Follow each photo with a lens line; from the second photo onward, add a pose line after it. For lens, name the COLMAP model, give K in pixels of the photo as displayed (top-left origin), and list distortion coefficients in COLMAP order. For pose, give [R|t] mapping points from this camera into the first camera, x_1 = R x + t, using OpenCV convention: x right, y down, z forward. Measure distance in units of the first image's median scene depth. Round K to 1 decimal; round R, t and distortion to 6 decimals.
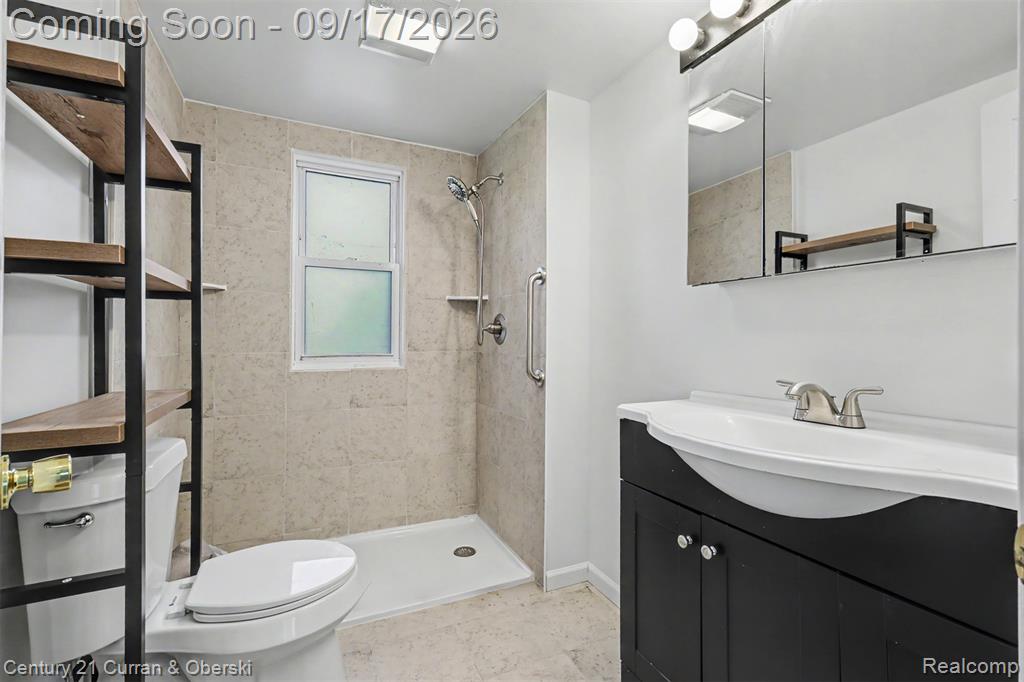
lens RADIAL K [[448.9, 0, 514.0], [0, 448.9, 336.5], [0, 0, 1]] dist [-0.002599, 0.000587]
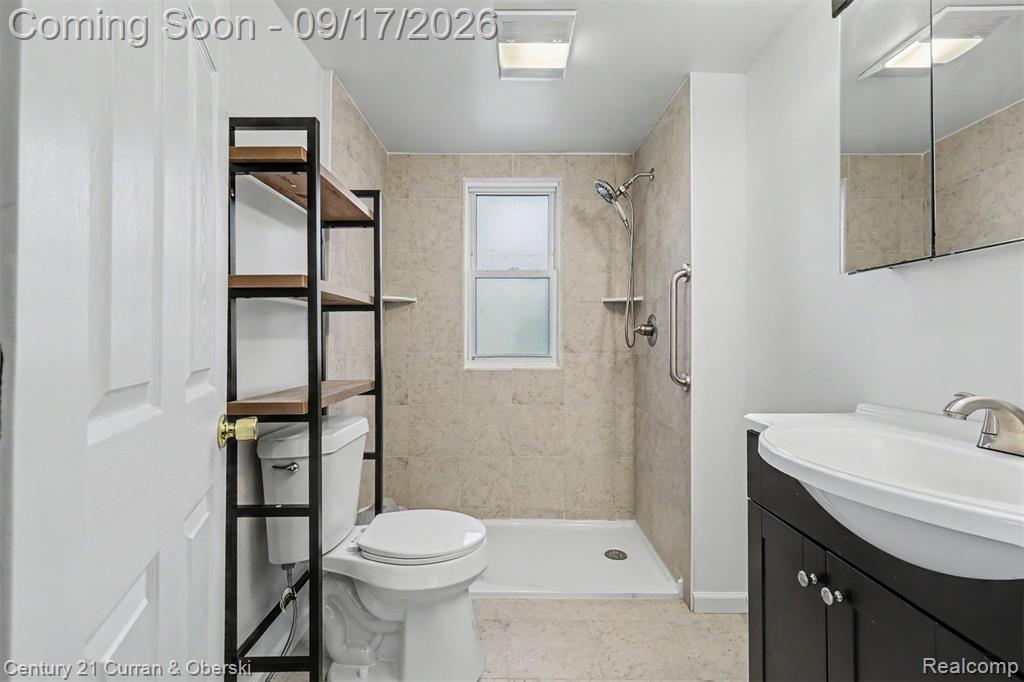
lens RADIAL K [[449.7, 0, 511.8], [0, 449.7, 337.8], [0, 0, 1]] dist [-0.001703, 0.000199]
pose [[0.903487, -0.006828, -0.428561, 0.114680], [0.005441, 0.999975, -0.004461, 0.001926], [0.428581, 0.001699, 0.903502, -0.000027]]
